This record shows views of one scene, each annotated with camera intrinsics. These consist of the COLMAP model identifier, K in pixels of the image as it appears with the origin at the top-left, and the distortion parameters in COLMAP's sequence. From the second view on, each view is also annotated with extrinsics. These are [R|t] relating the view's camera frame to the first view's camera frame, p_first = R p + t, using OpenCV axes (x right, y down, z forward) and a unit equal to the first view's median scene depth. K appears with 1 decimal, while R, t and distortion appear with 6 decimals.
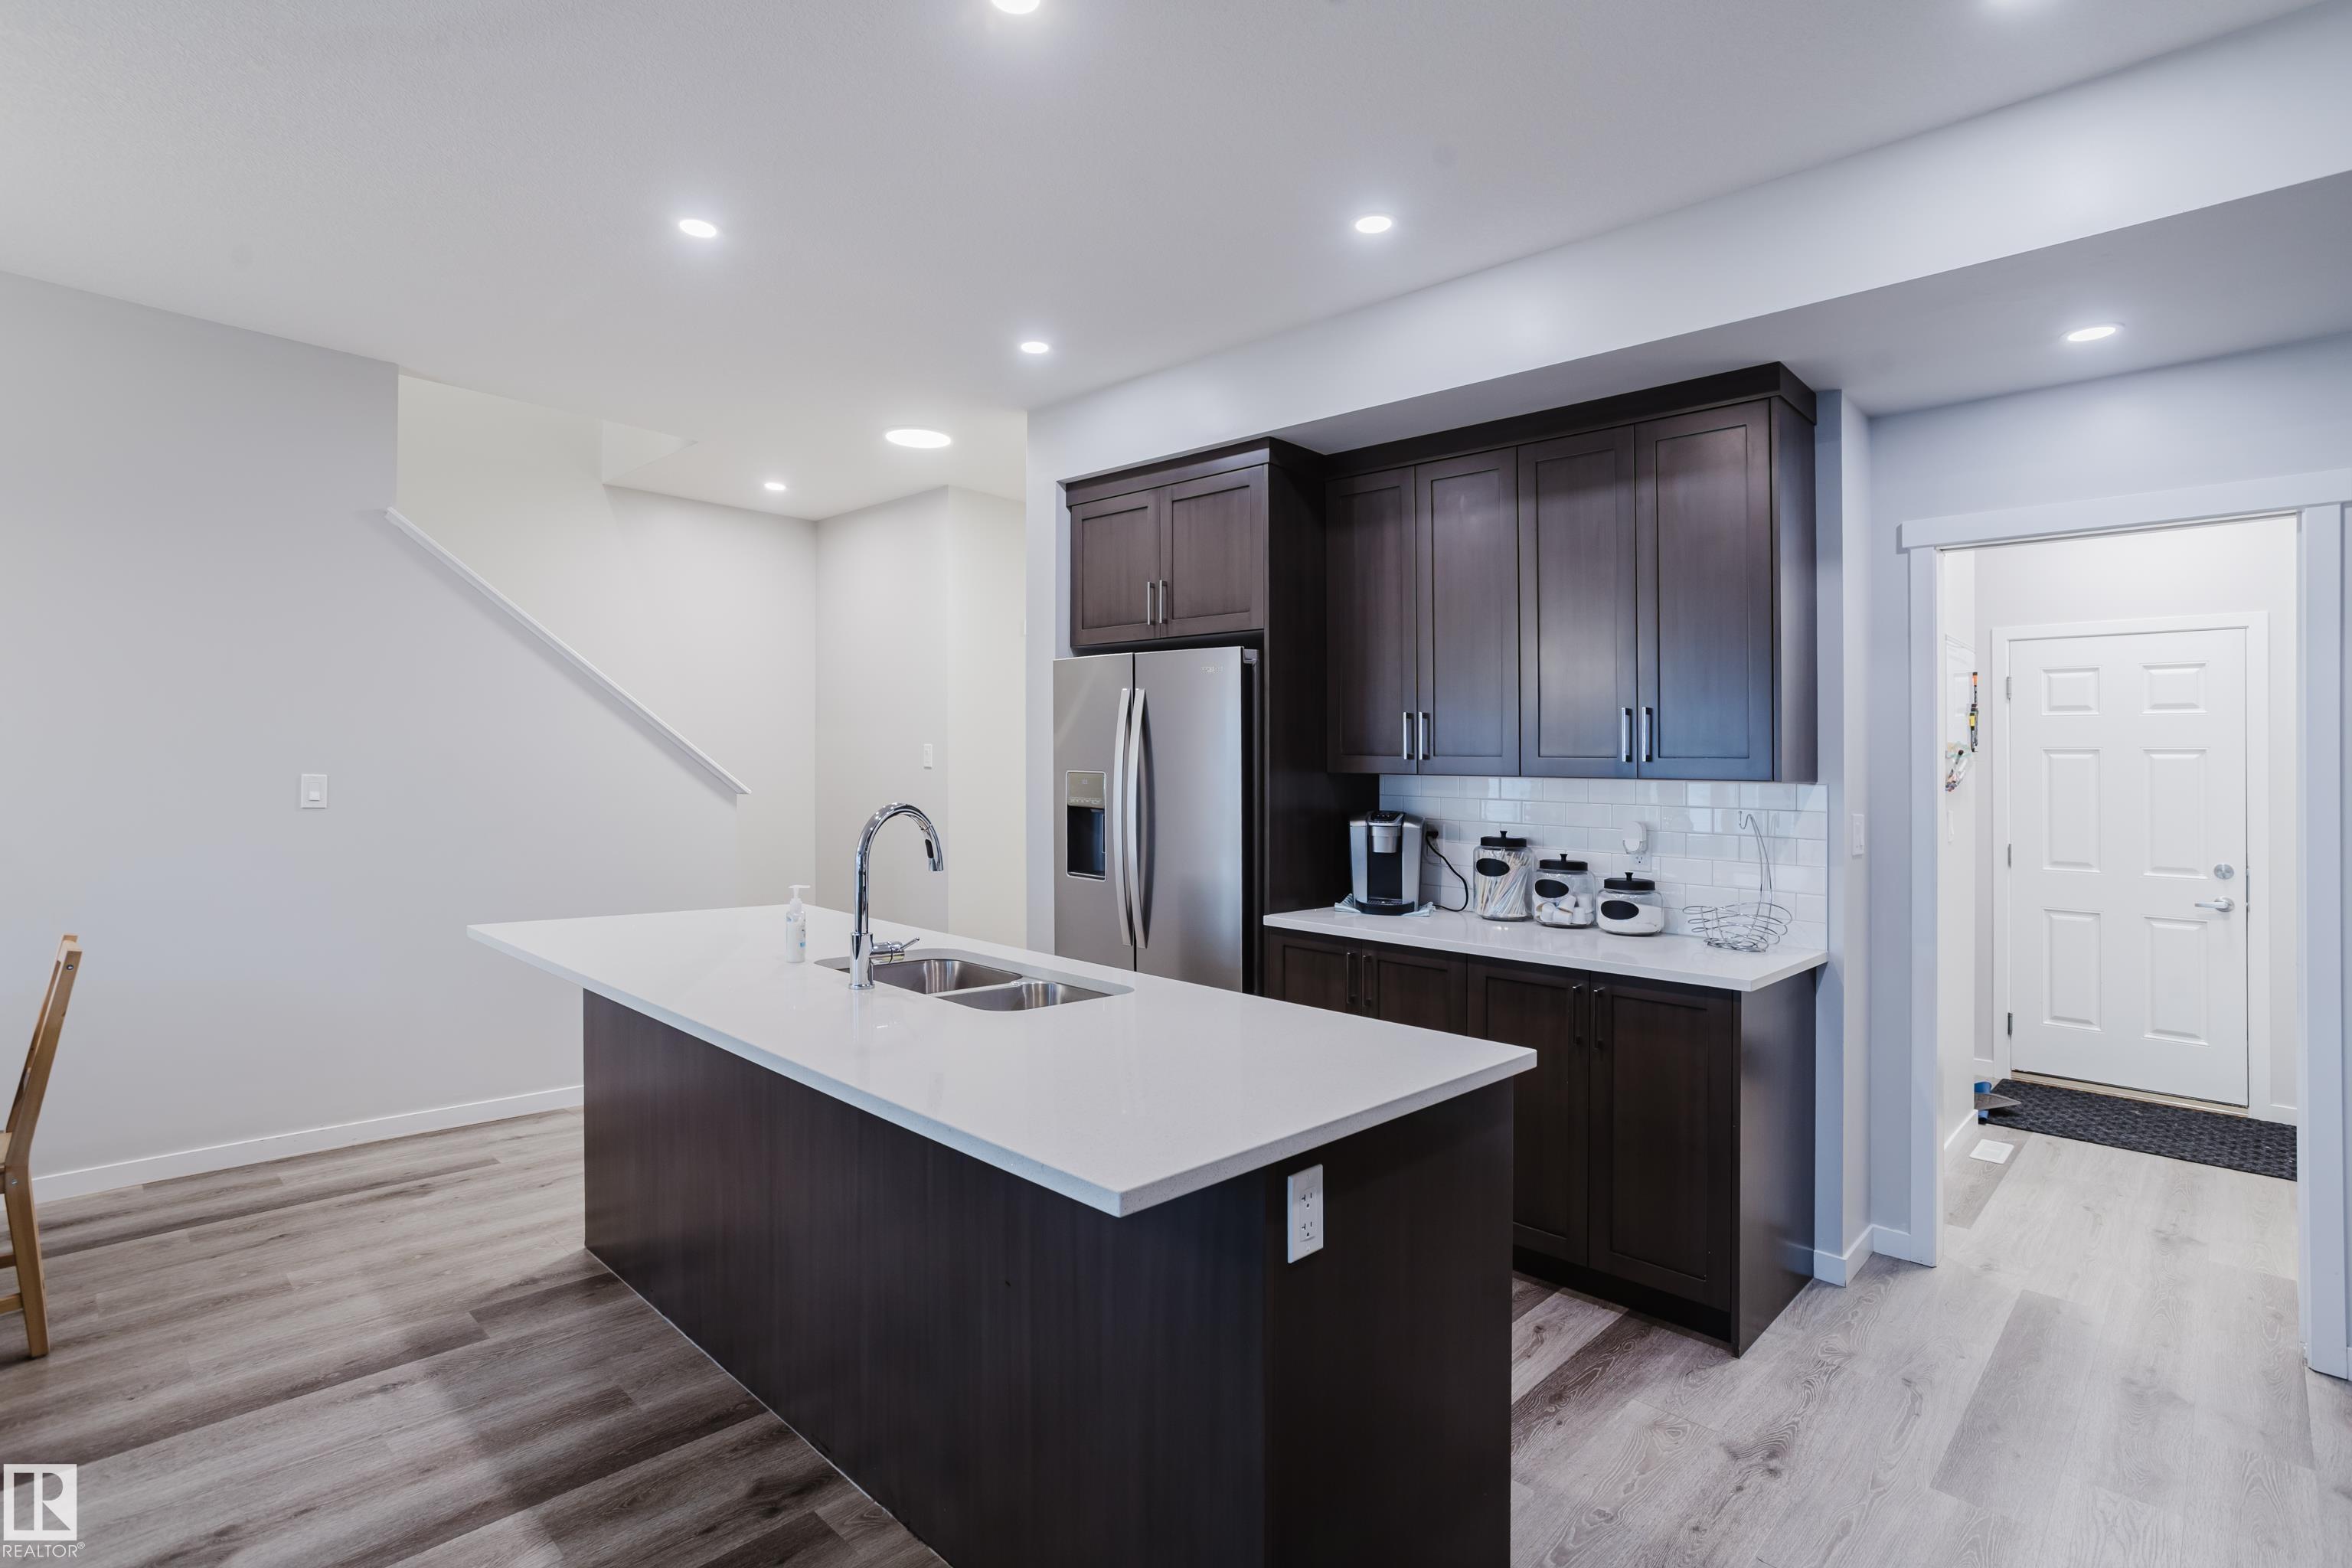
lens RADIAL K [[1135.1, 0, 1194.5], [0, 1135.1, 766.0], [0, 0, 1]] dist [-0.032225, 0.019231]
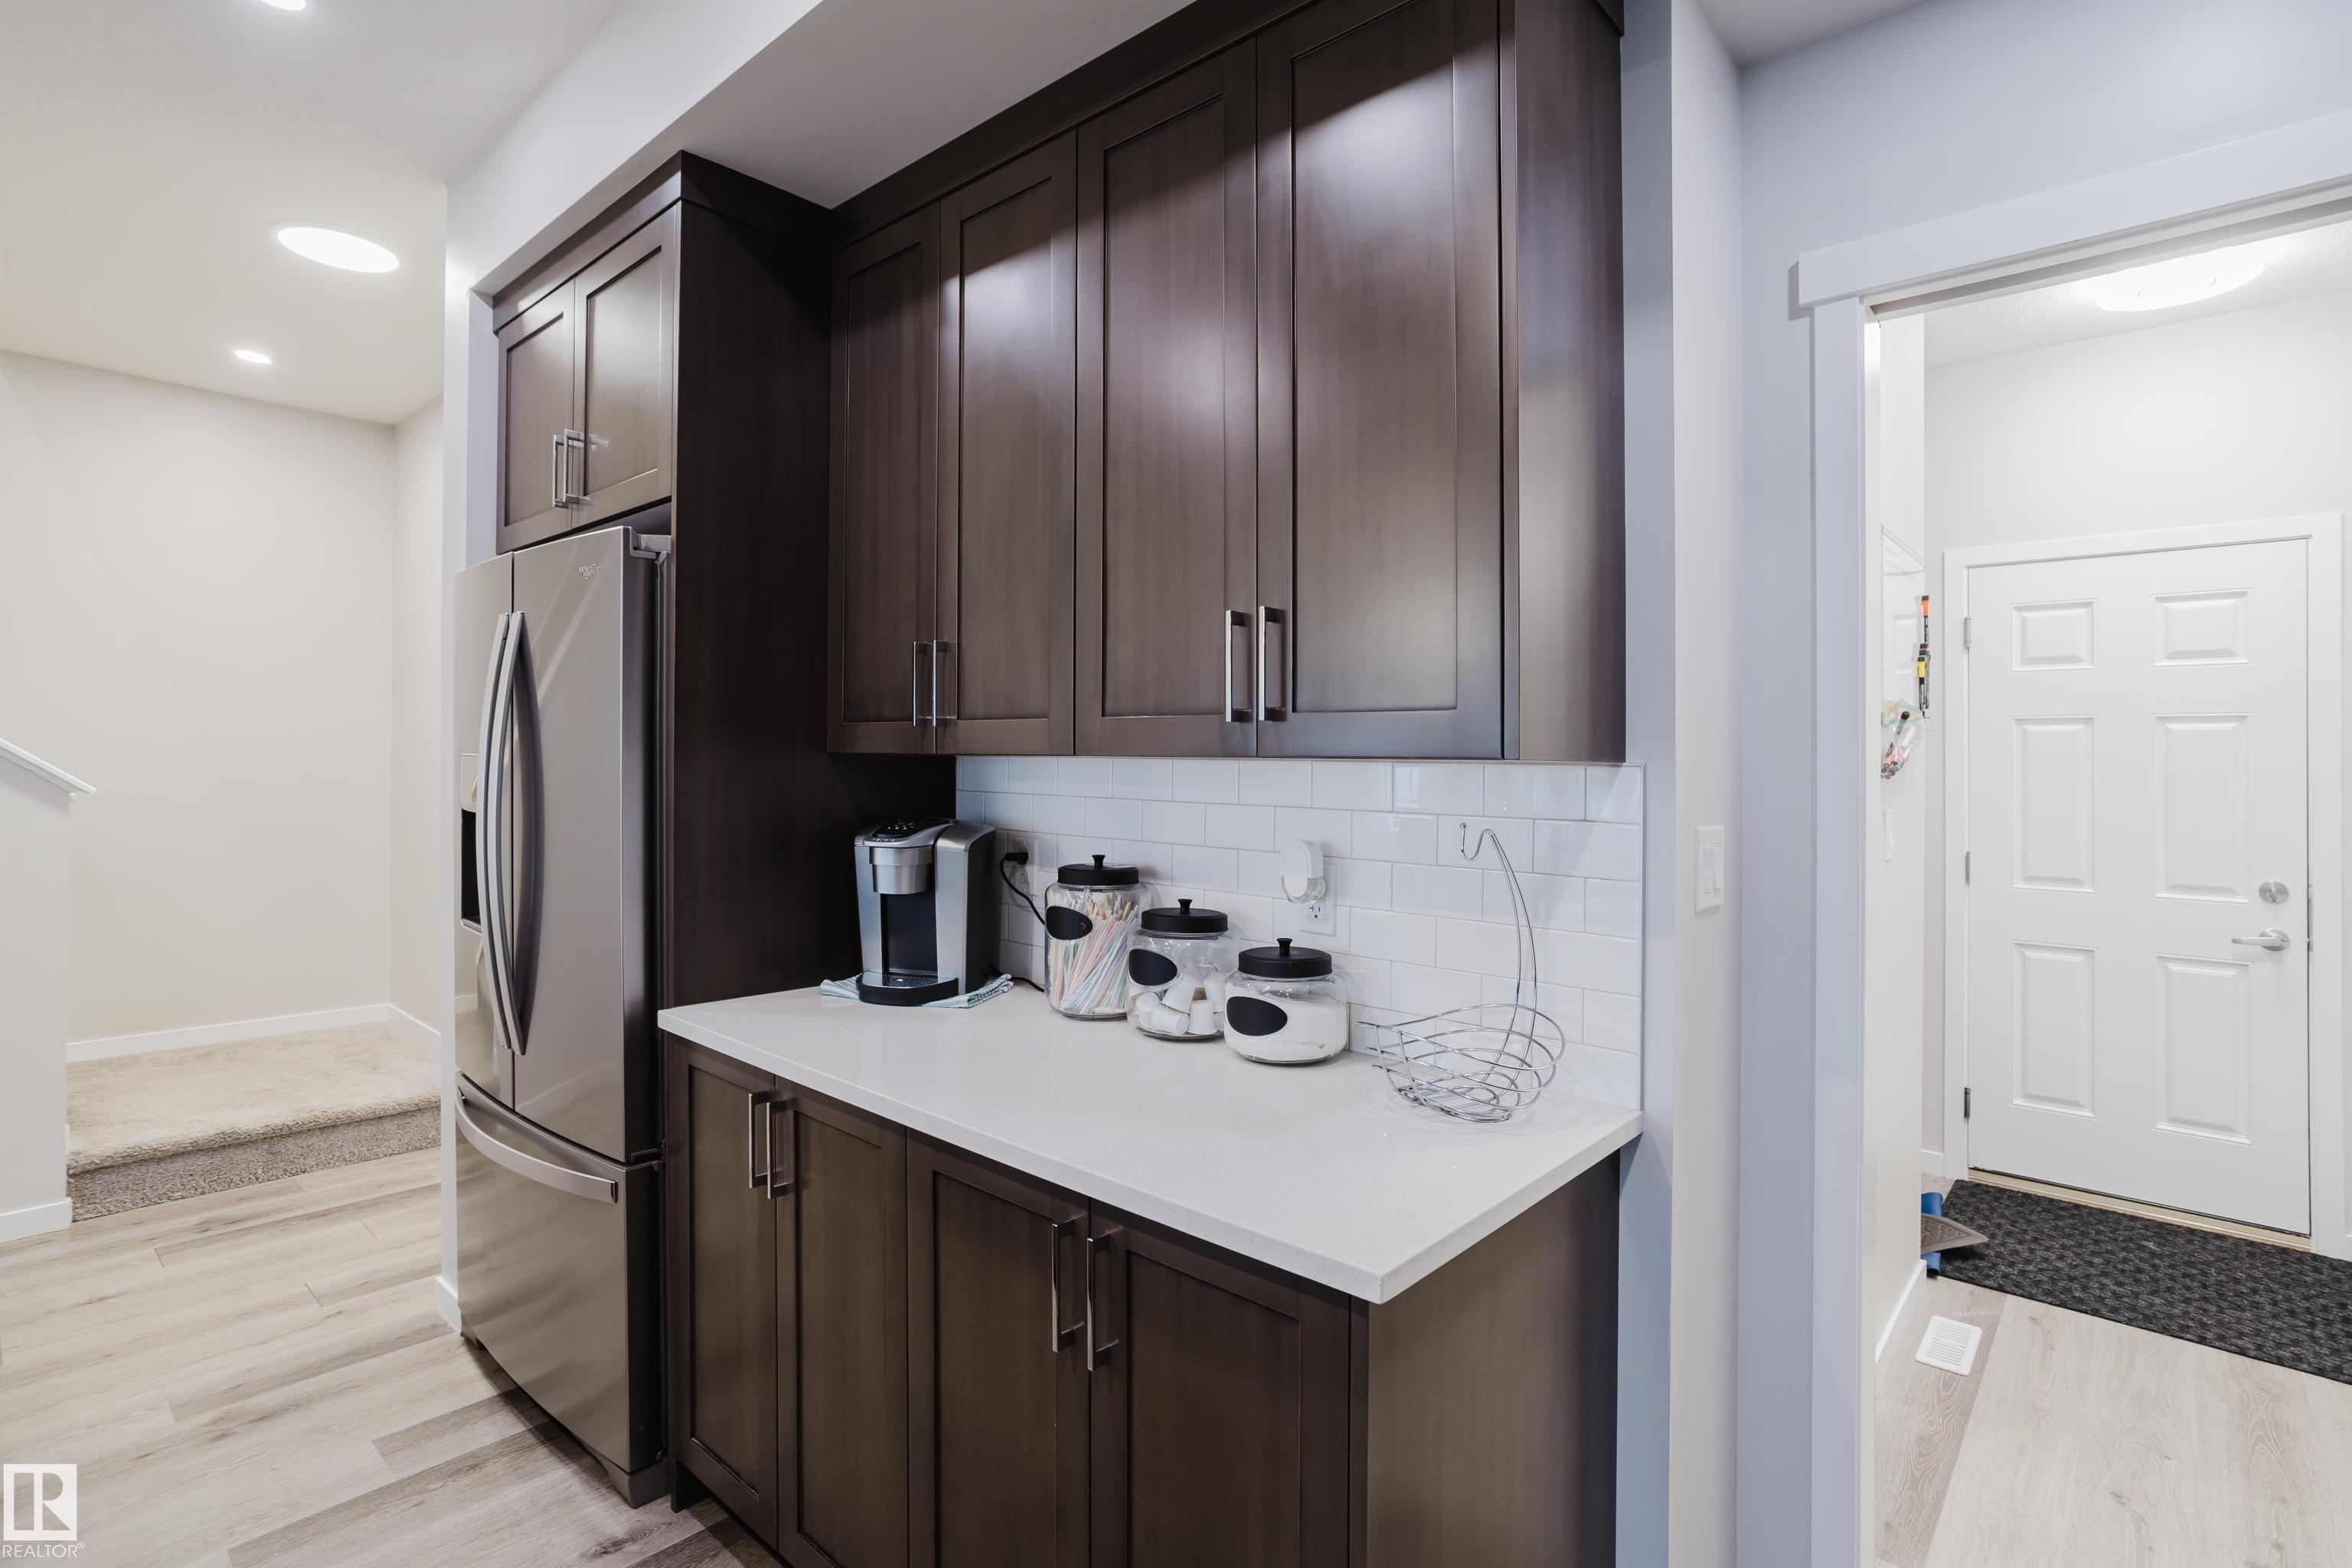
lens RADIAL K [[1135.1, 0, 1189.0], [0, 1135.1, 769.1], [0, 0, 1]] dist [-0.032225, 0.019231]
pose [[0.999233, -0.005459, 0.038780, 0.283751], [0.005005, 0.999918, 0.011799, 0.008555], [-0.038842, -0.011596, 0.999178, 0.425464]]
